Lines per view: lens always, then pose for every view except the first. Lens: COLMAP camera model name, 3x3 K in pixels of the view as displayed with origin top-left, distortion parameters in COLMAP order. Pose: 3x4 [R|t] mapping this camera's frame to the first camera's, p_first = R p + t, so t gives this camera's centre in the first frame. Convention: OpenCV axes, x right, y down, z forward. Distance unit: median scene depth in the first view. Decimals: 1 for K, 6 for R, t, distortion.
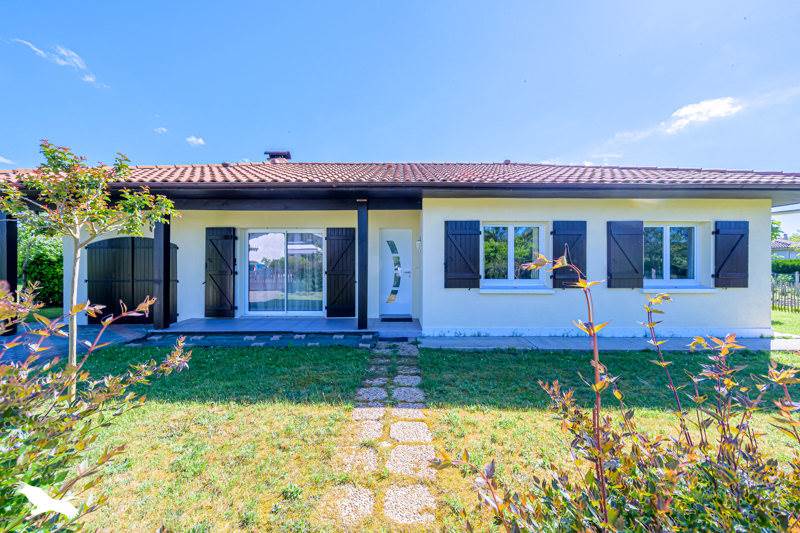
lens RADIAL K [[312.0, 0, 400.7], [0, 312.0, 262.9], [0, 0, 1]] dist [-0.000263, -0.000029]
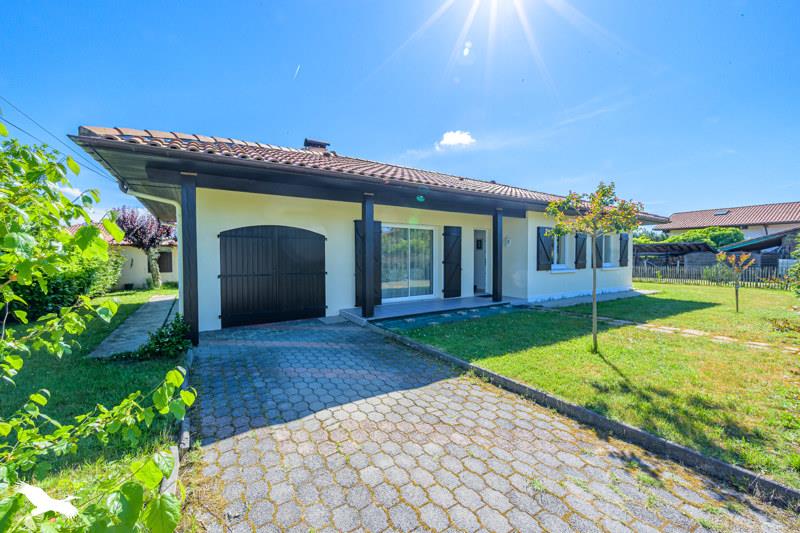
lens RADIAL K [[312.0, 0, 406.9], [0, 312.0, 266.1], [0, 0, 1]] dist [-0.000263, -0.000029]
pose [[0.841159, -0.018952, 0.540455, -1.188734], [0.002535, 0.999513, 0.031105, 0.008959], [-0.540781, -0.024794, 0.840798, 0.055688]]
